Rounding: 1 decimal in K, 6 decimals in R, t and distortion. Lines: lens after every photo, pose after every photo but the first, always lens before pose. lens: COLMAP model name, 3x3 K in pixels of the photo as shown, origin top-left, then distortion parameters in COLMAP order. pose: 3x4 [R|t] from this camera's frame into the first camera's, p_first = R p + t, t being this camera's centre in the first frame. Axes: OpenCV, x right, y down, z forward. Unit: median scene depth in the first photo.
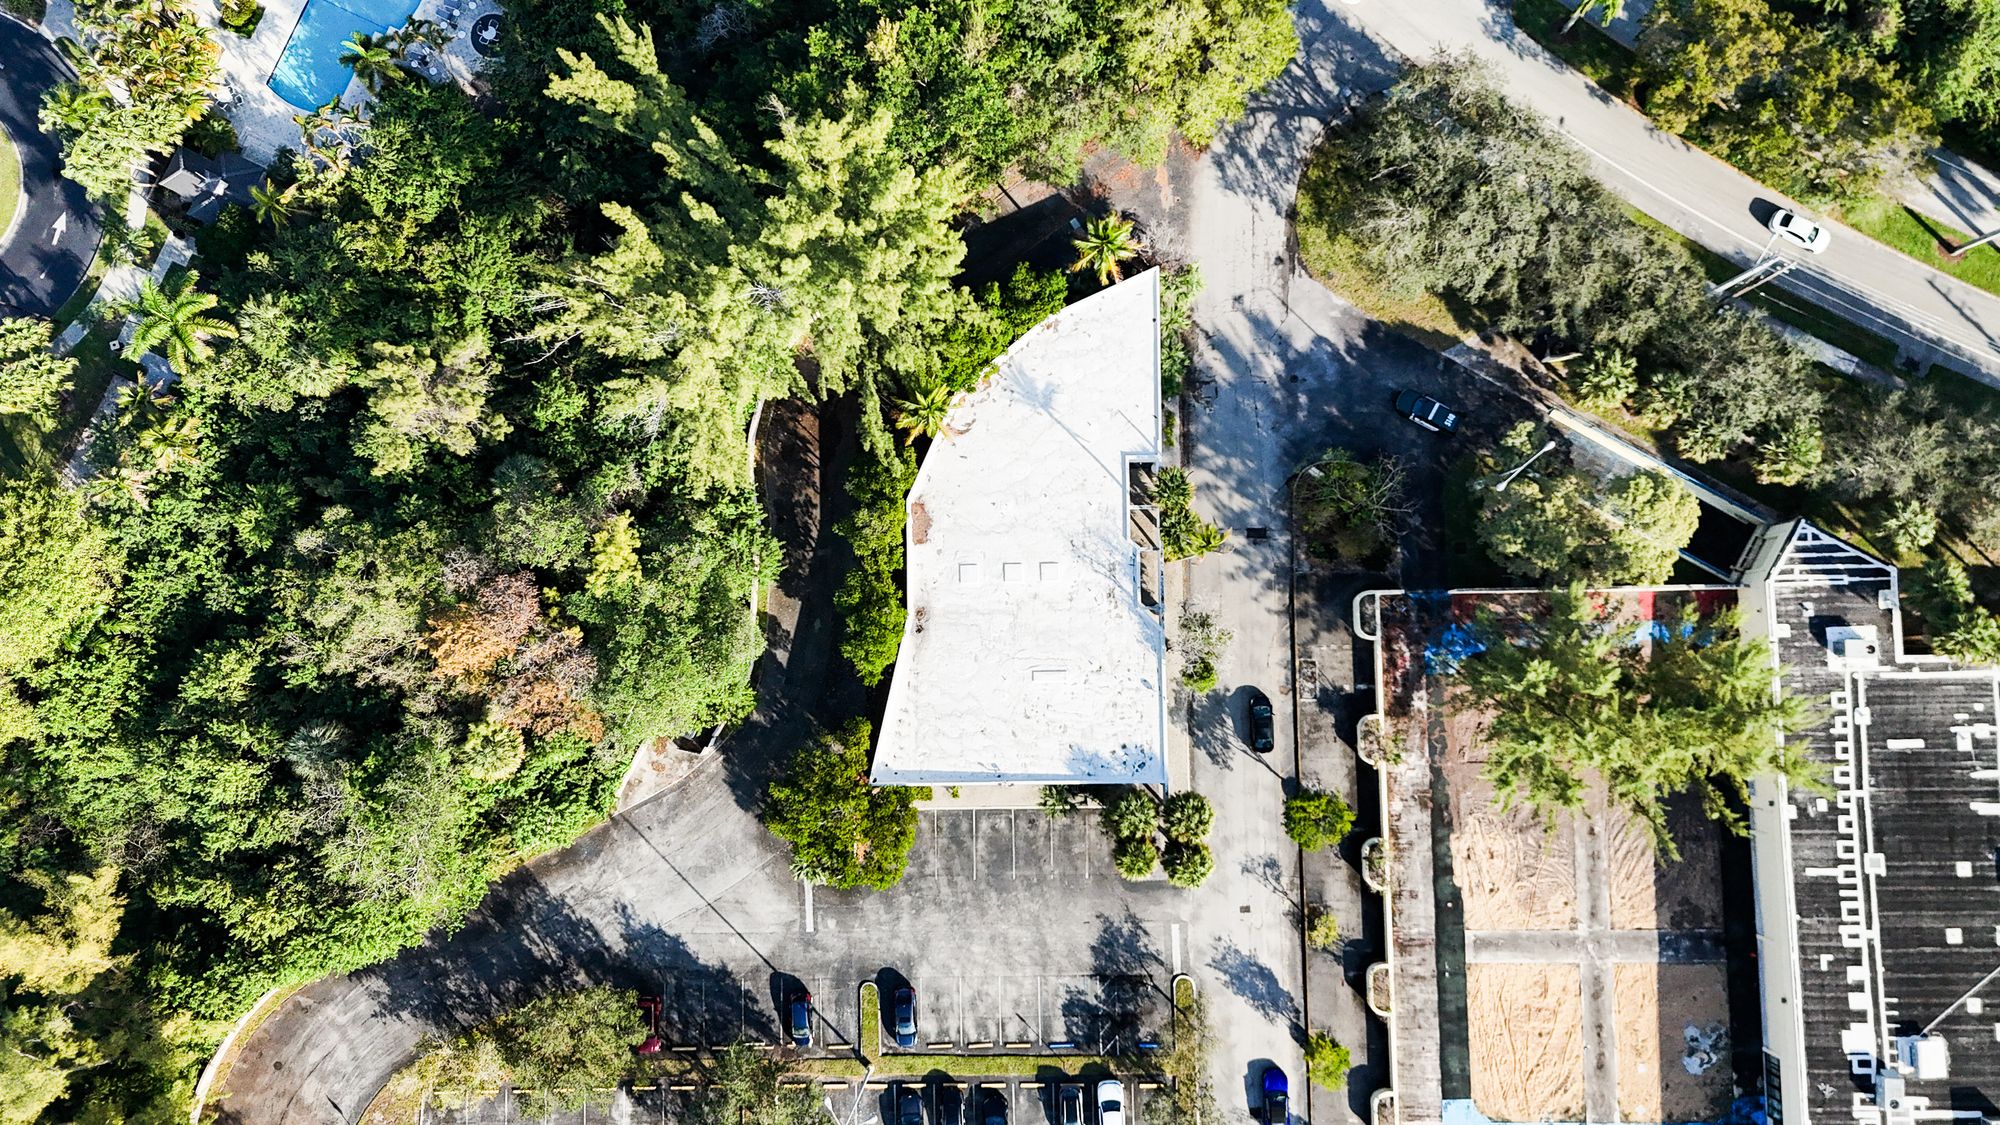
lens RADIAL K [[1478.3, 0, 998.1], [0, 1478.3, 559.7], [0, 0, 1]] dist [0.066717, -0.065135]
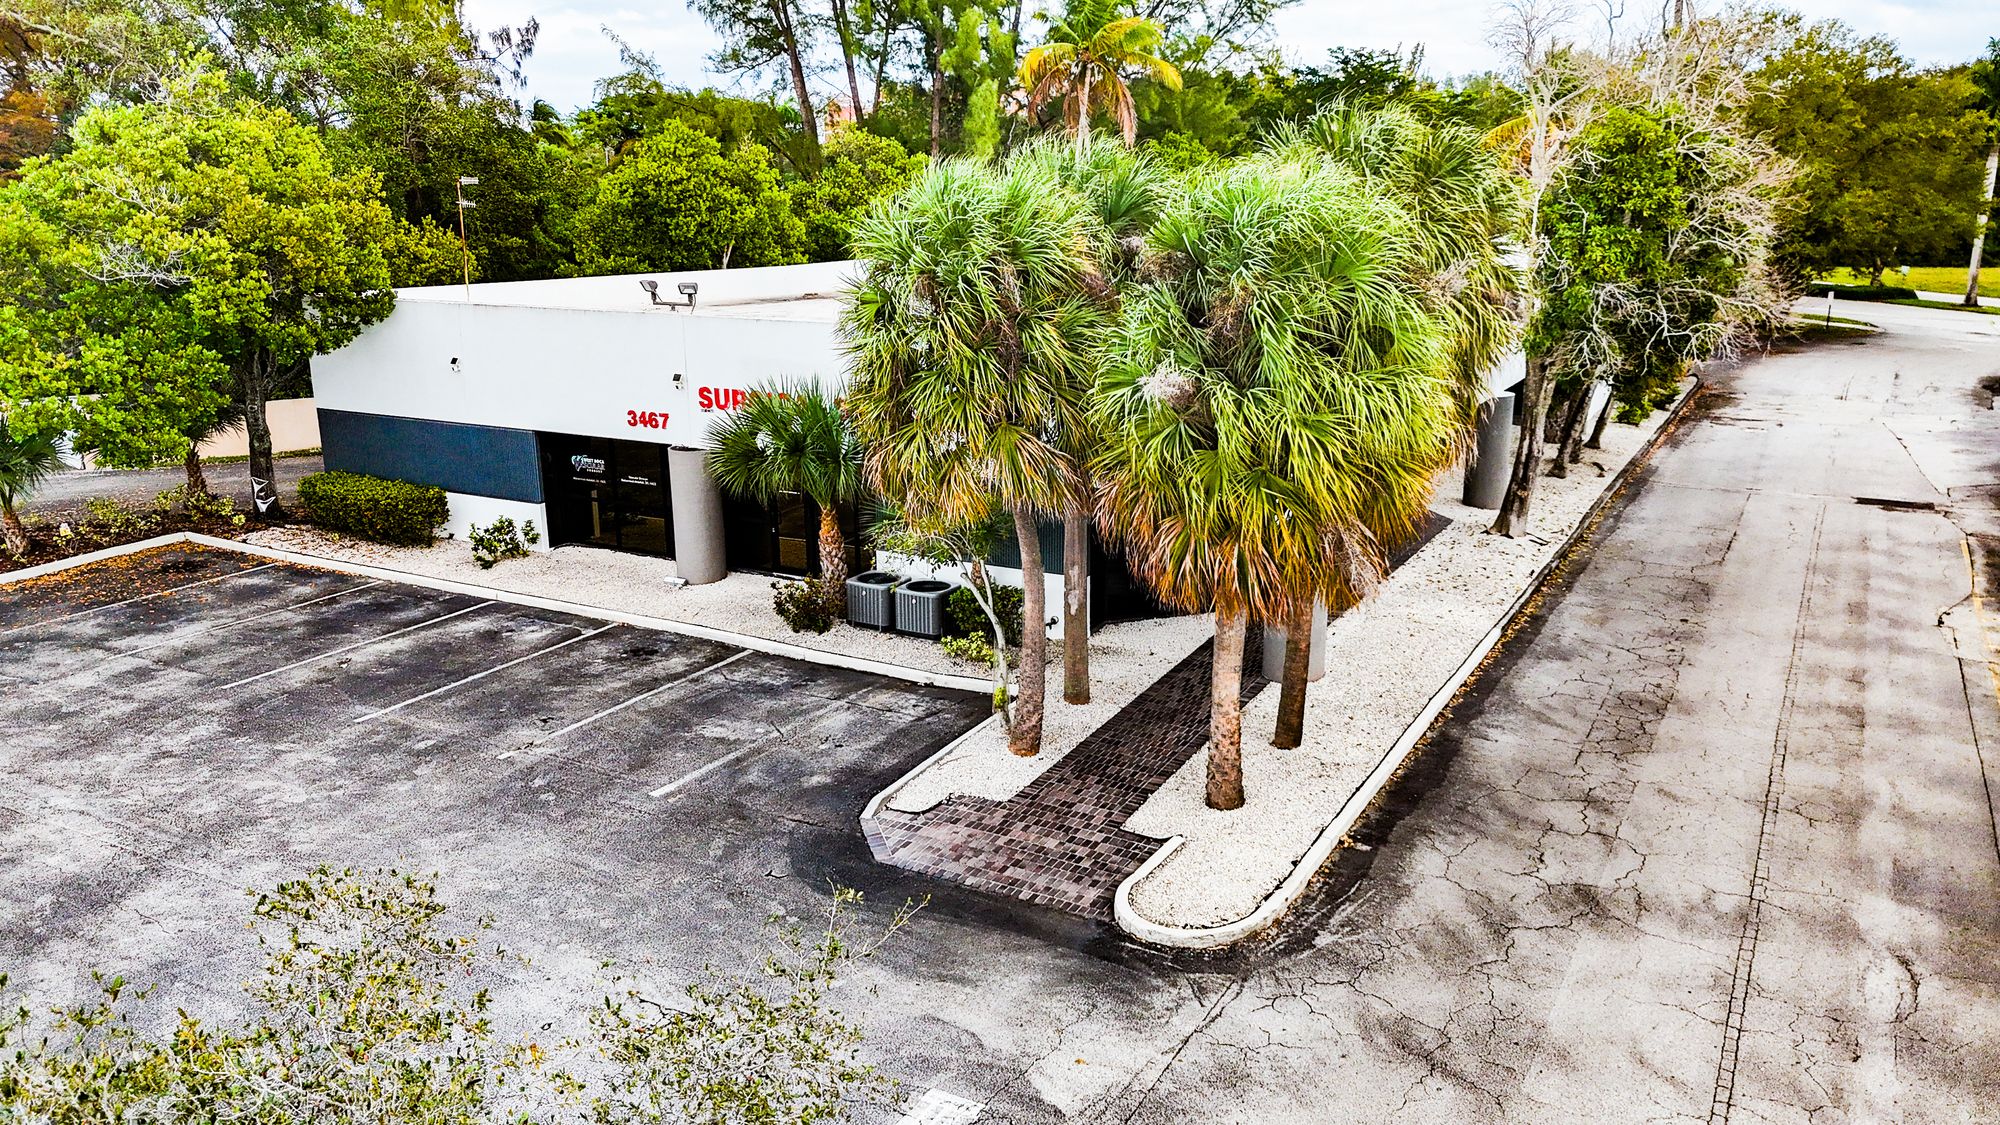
lens RADIAL K [[1478.3, 0, 1002.9], [0, 1478.3, 563.6], [0, 0, 1]] dist [0.066717, -0.065135]
pose [[0.863828, 0.139300, -0.484146, 0.174416], [-0.503058, 0.290195, -0.814076, 0.330427], [0.027096, 0.946775, 0.320755, 0.947773]]
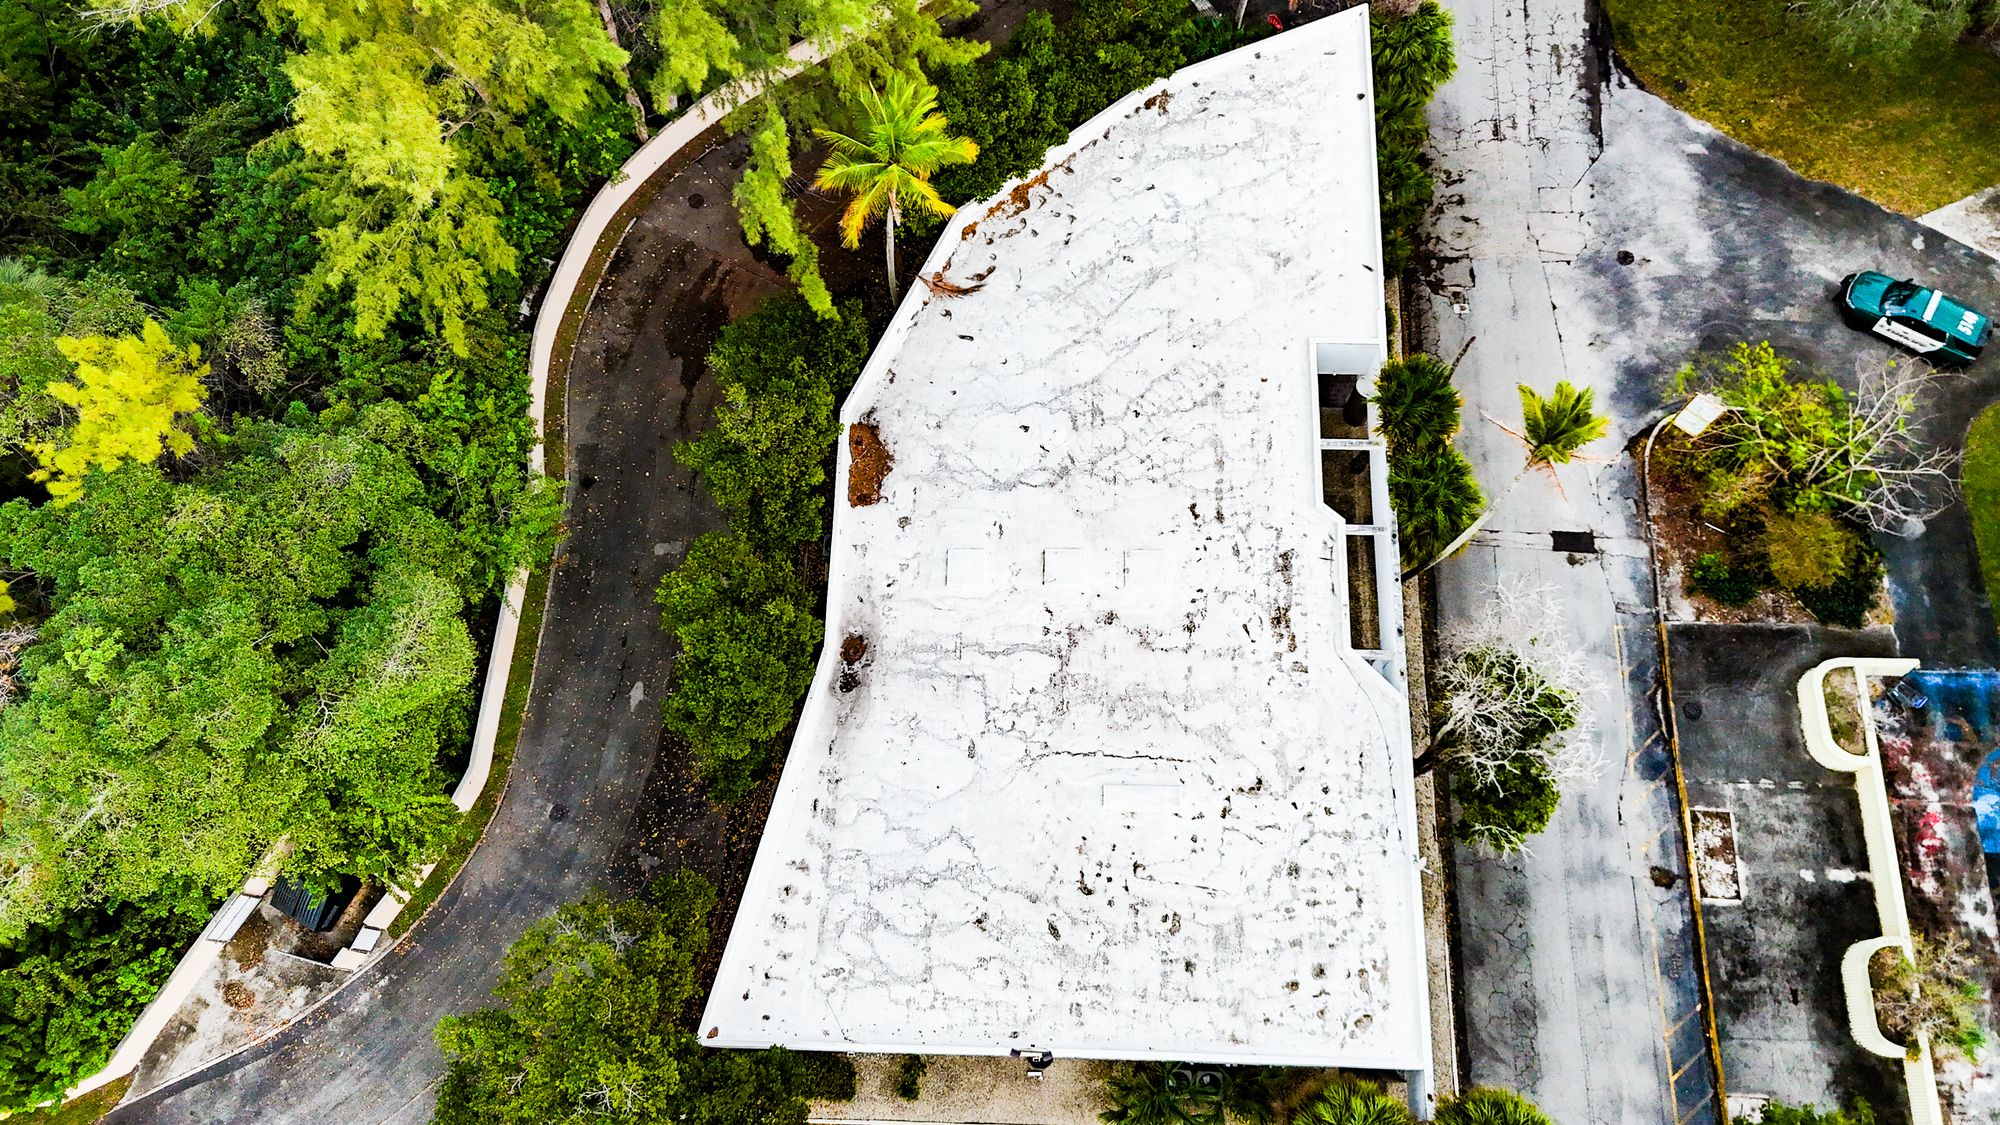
lens RADIAL K [[1478.3, 0, 1001.4], [0, 1478.3, 562.0], [0, 0, 1]] dist [0.066717, -0.065135]
pose [[0.999099, 0.040173, -0.013715, -0.002550], [-0.042357, 0.964744, -0.259759, 0.126060], [0.002796, 0.260106, 0.965576, 0.559714]]
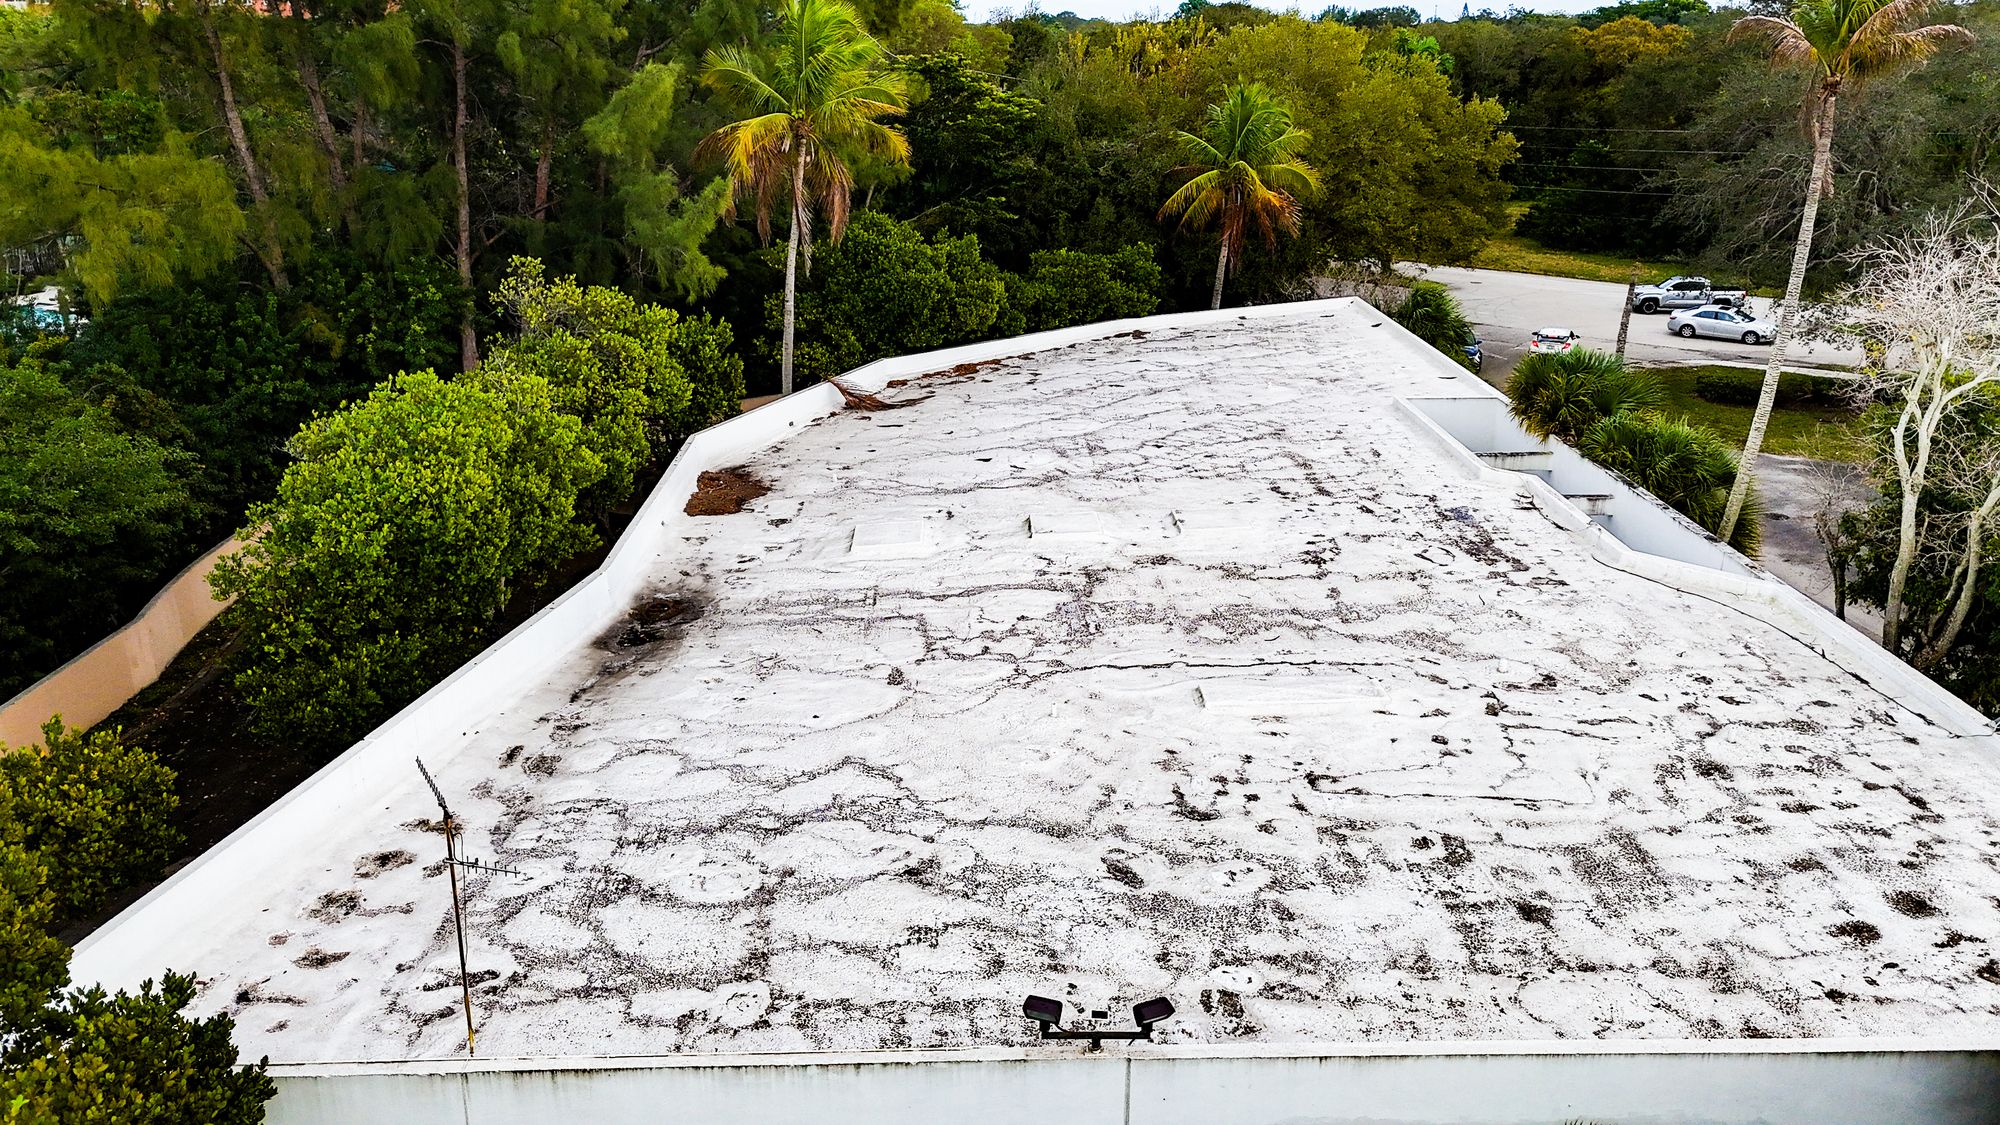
lens RADIAL K [[1478.3, 0, 1001.2], [0, 1478.3, 558.2], [0, 0, 1]] dist [0.066717, -0.065135]
pose [[0.999721, 0.015640, 0.017718, -0.004729], [0.009990, 0.399783, -0.916555, 0.240820], [-0.021418, 0.916476, 0.399516, 0.903200]]
